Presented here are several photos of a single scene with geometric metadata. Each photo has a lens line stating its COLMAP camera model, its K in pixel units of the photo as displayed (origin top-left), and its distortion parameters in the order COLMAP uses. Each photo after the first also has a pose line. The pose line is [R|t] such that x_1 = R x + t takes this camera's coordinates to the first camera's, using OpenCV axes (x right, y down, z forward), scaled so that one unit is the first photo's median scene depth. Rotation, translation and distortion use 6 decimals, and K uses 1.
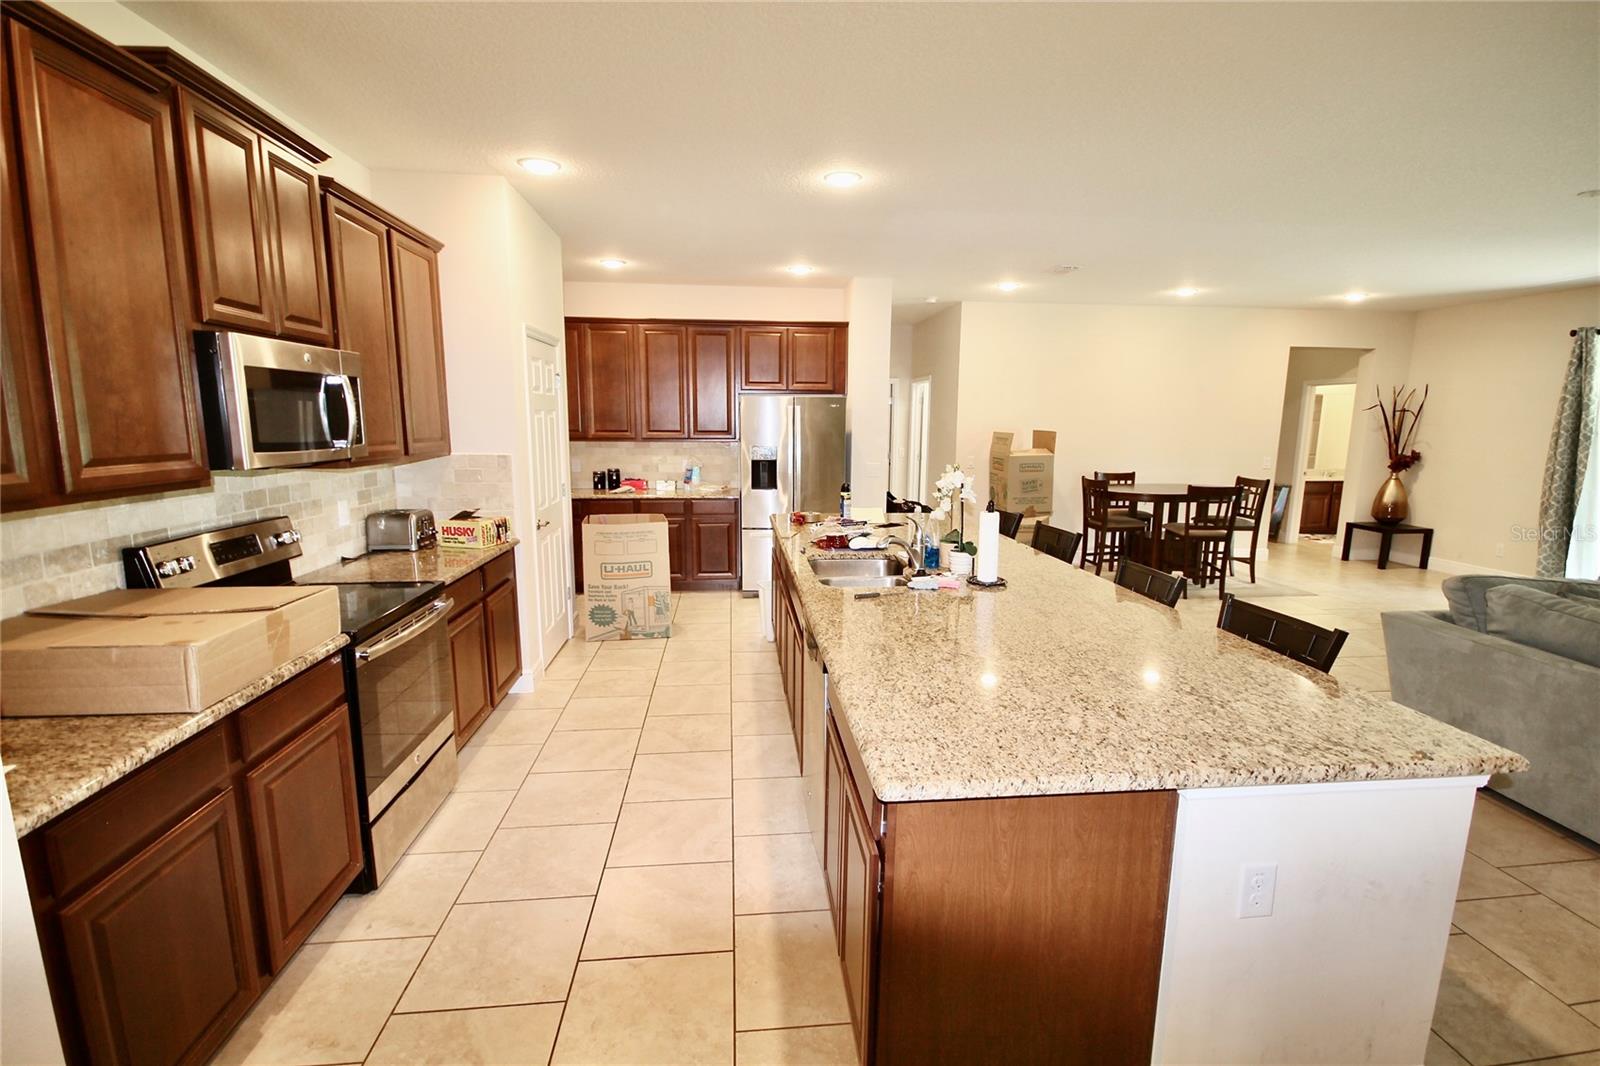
lens RADIAL K [[740.1, 0, 806.9], [0, 740.1, 539.0], [0, 0, 1]] dist [0.000755, -0.000248]
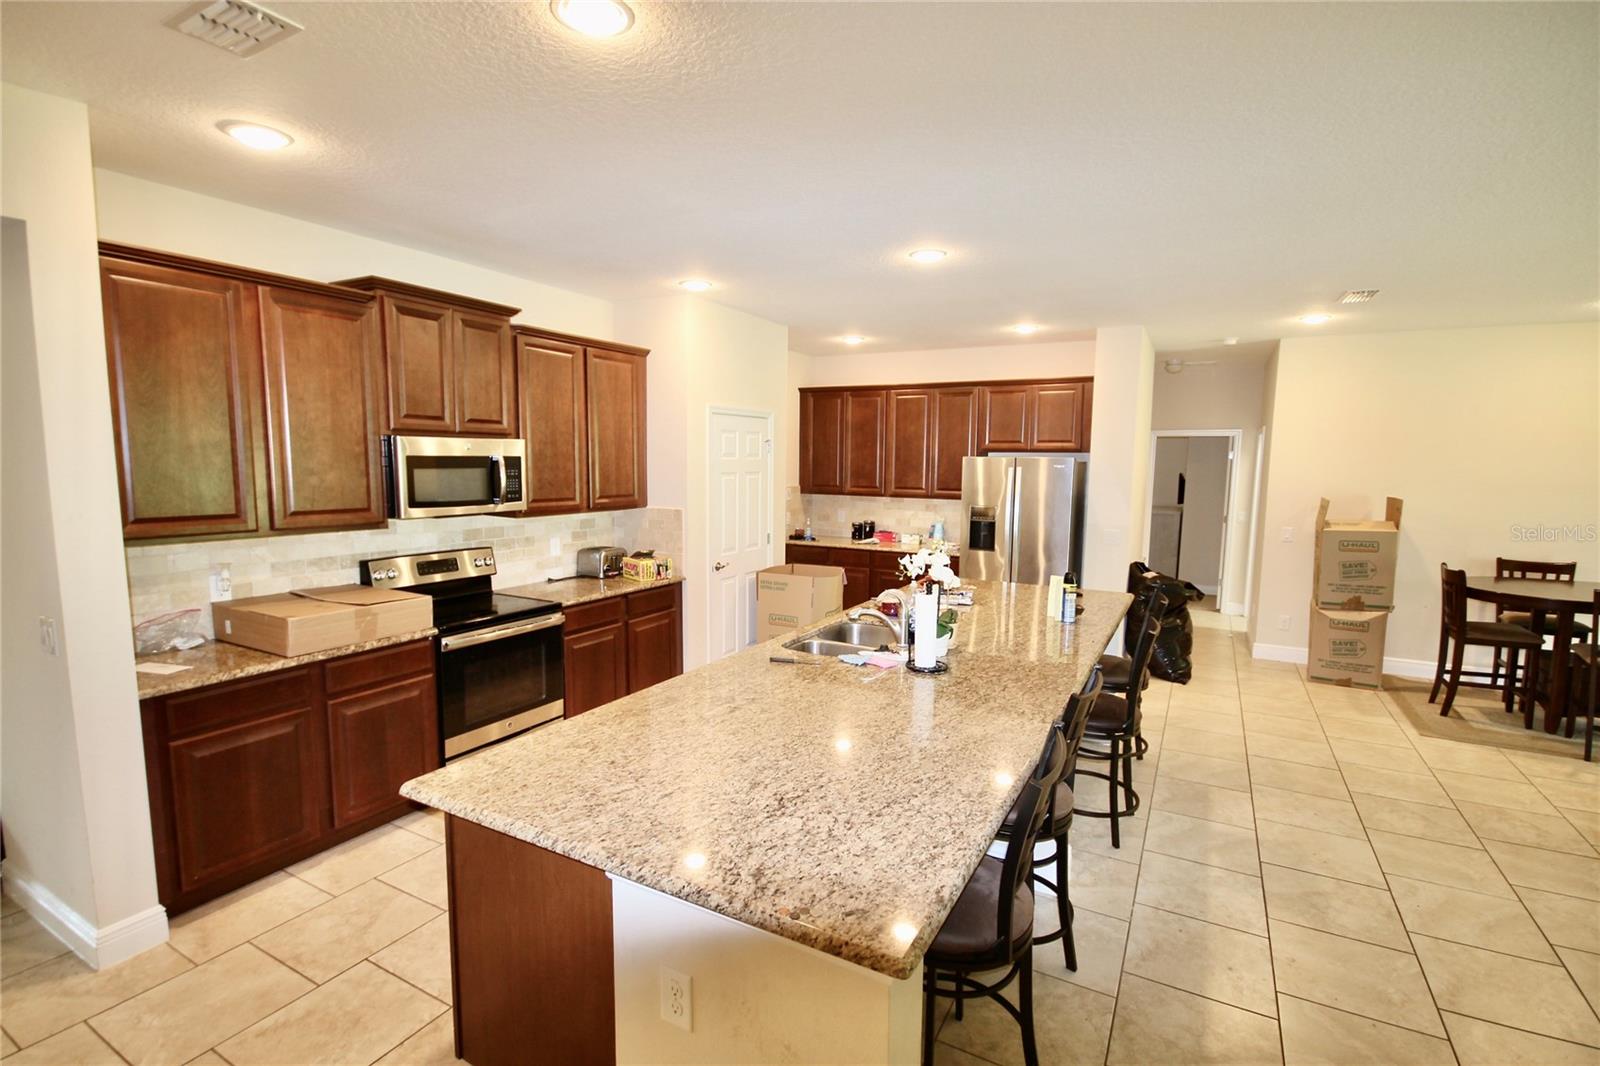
lens RADIAL K [[740.1, 0, 806.9], [0, 740.1, 539.0], [0, 0, 1]] dist [0.000755, -0.000248]
pose [[0.824038, 0.063841, -0.562926, 0.645182], [-0.097300, 0.994815, -0.029612, -0.063210], [0.558116, 0.079173, 0.825977, 0.115849]]
